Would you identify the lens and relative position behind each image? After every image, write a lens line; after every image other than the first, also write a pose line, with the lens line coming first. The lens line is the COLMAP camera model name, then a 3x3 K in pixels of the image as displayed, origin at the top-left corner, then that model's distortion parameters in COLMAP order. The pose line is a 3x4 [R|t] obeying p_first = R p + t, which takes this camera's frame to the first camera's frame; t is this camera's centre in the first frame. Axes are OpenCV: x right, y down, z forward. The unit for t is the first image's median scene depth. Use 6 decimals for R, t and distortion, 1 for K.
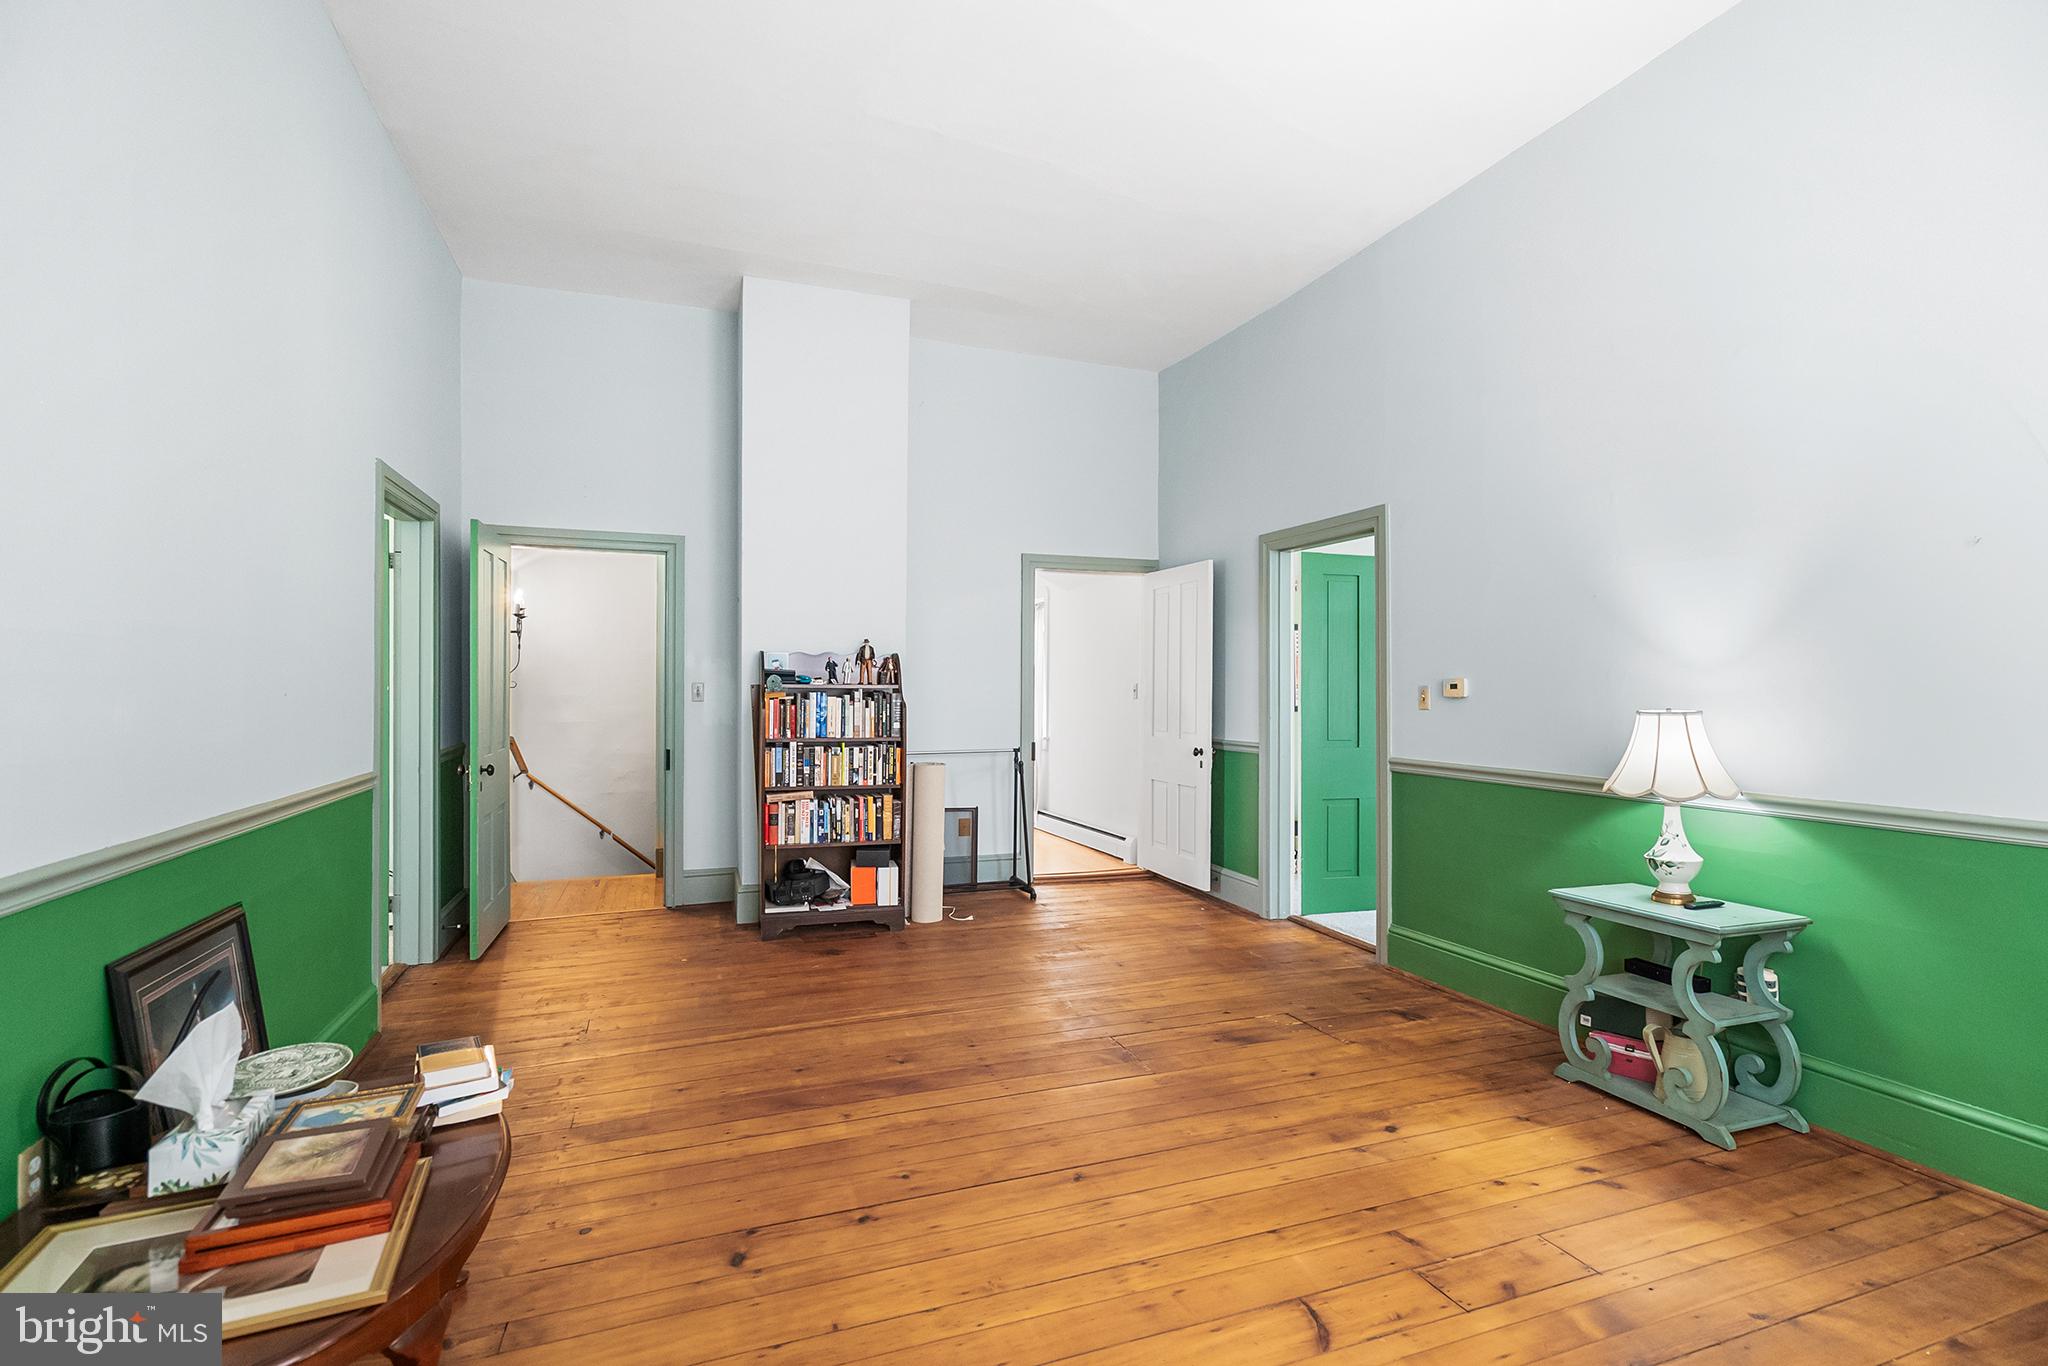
lens RADIAL K [[945.7, 0, 1021.1], [0, 945.7, 686.9], [0, 0, 1]] dist [-0.019626, 0.001668]
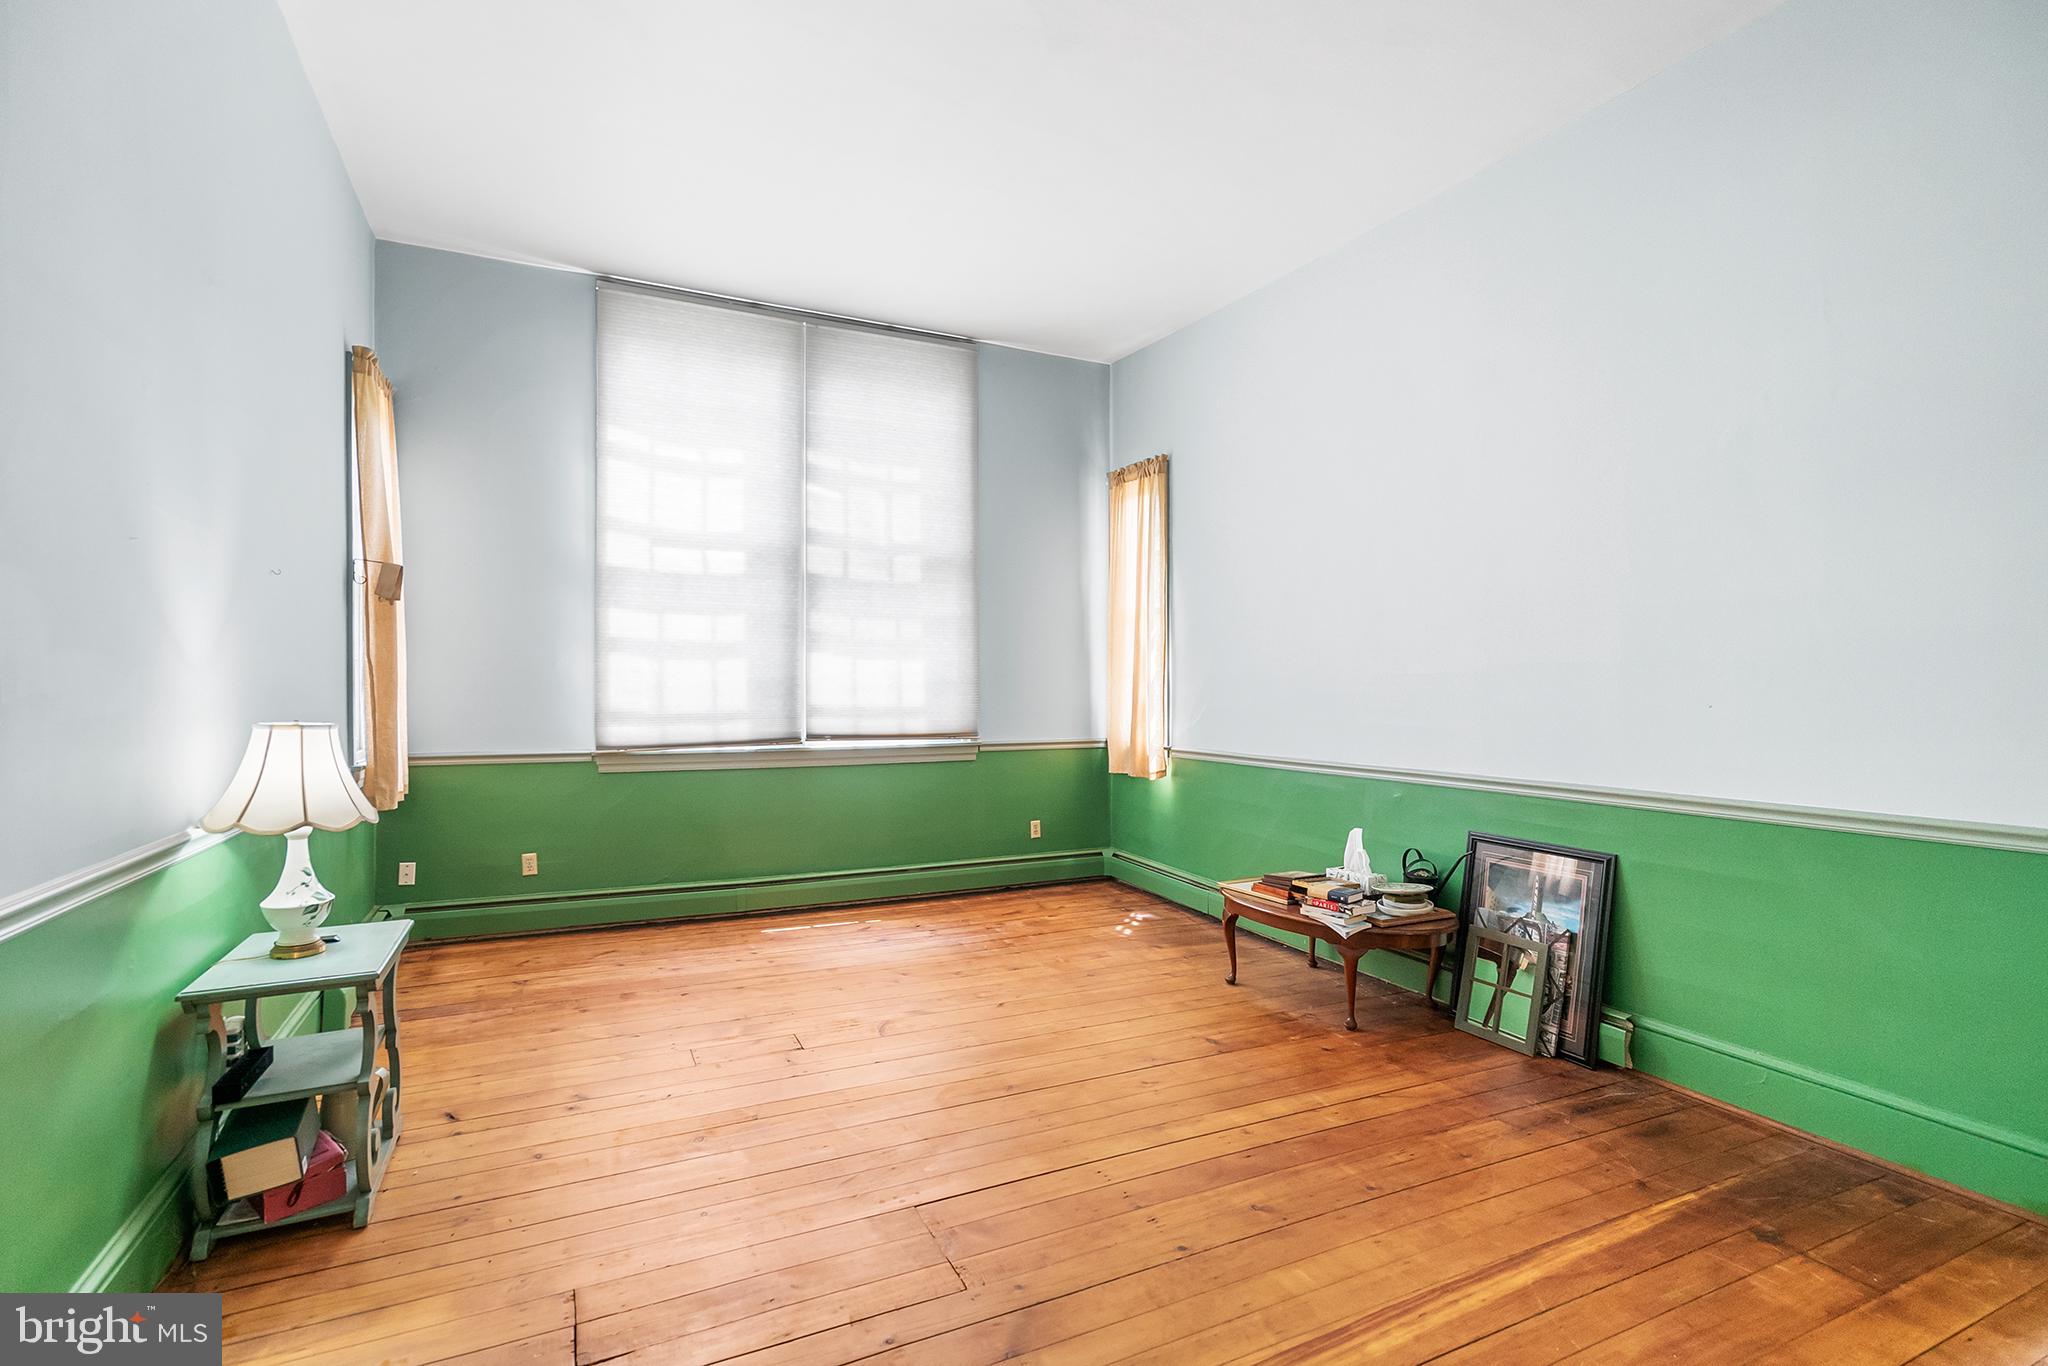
lens RADIAL K [[945.7, 0, 1018.0], [0, 945.7, 686.3], [0, 0, 1]] dist [-0.019626, 0.001668]
pose [[-0.995297, -0.003682, -0.096805, 0.153937], [-0.003840, 0.999992, 0.001449, -0.012551], [0.096799, 0.001814, -0.995302, 2.009947]]
